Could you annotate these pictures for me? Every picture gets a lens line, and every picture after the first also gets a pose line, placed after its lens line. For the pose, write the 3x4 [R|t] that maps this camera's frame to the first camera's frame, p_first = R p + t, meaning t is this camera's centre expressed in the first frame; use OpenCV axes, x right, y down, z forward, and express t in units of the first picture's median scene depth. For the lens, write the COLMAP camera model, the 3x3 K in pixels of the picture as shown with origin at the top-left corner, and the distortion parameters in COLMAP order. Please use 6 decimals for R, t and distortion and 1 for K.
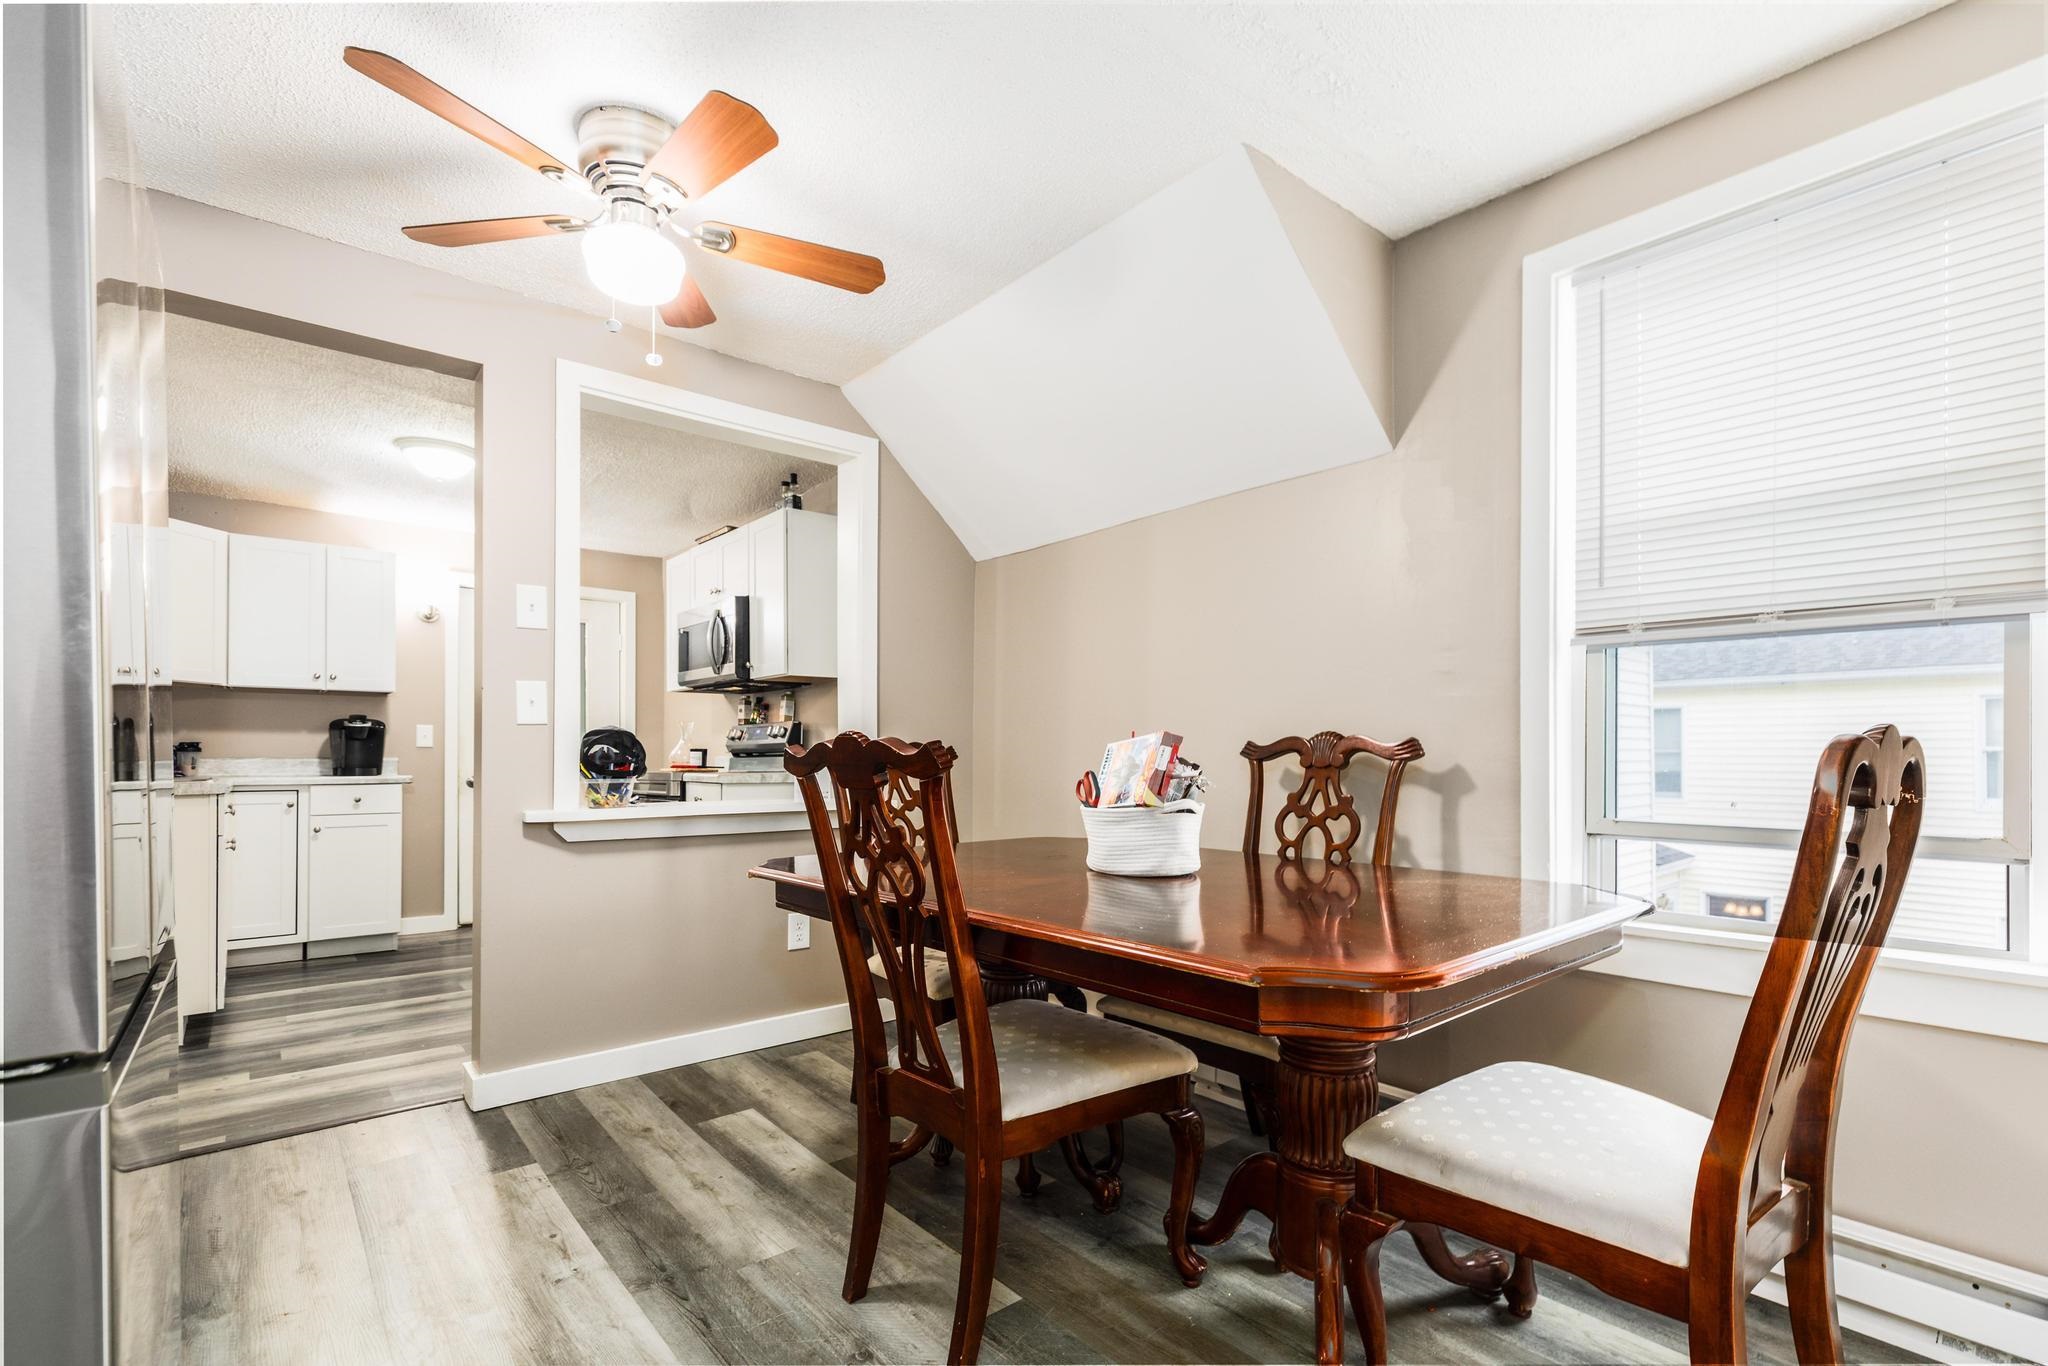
lens RADIAL K [[945.1, 0, 1051.6], [0, 945.1, 752.8], [0, 0, 1]] dist [0.002686, 0.000924]
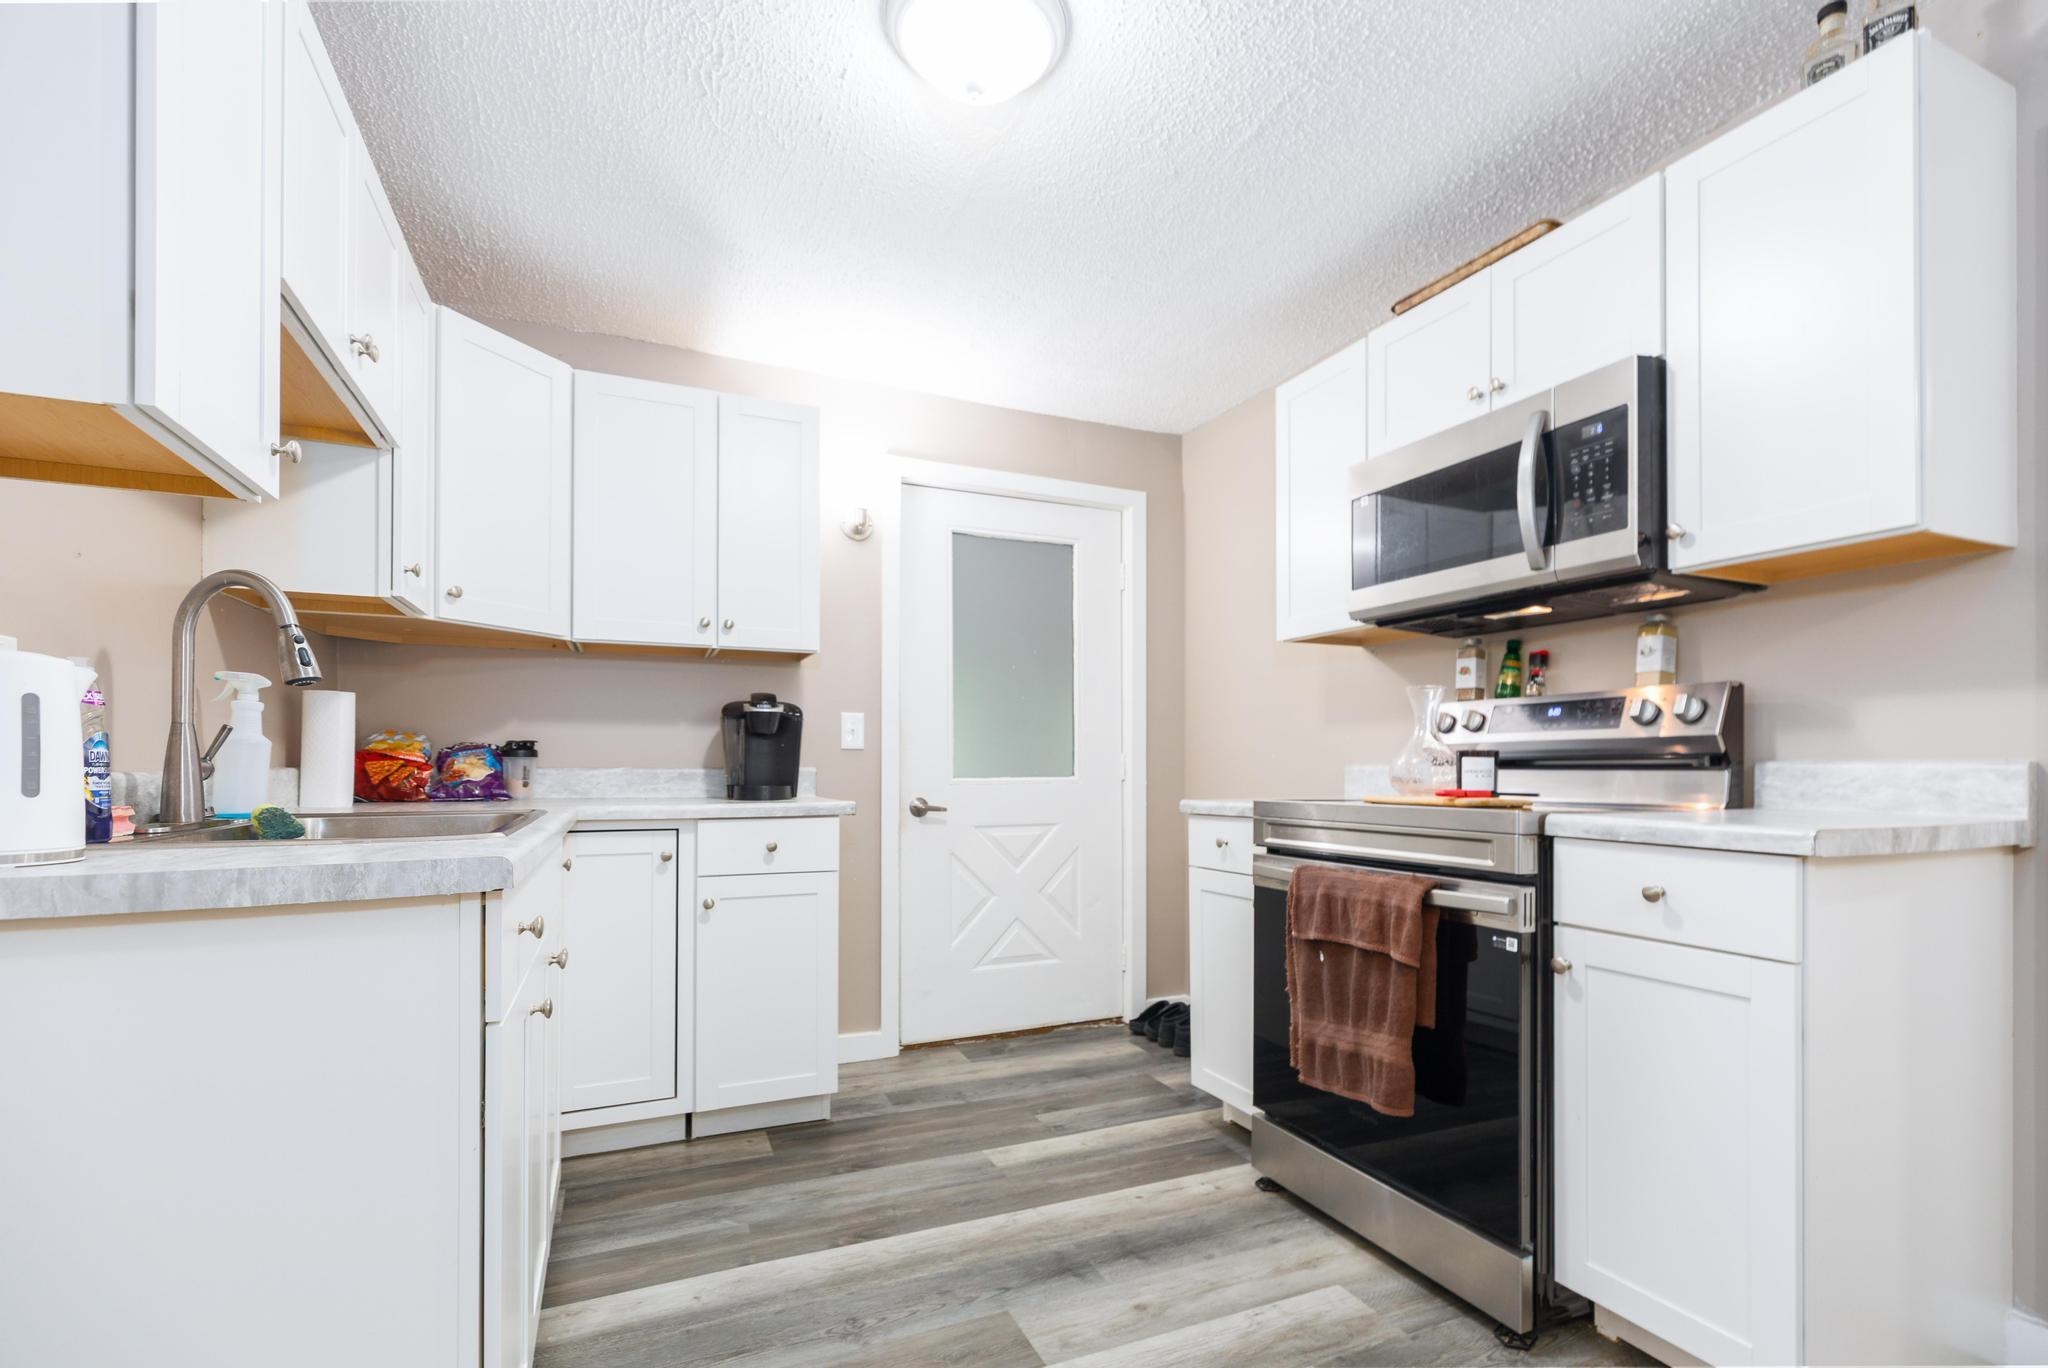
lens RADIAL K [[953.9, 0, 1049.2], [0, 953.9, 759.0], [0, 0, 1]] dist [0.001500, -0.000022]
pose [[0.958826, 0.000694, -0.283993, -0.407692], [-0.000012, 0.999997, 0.002403, -0.001373], [0.283994, -0.002301, 0.958823, 0.501136]]
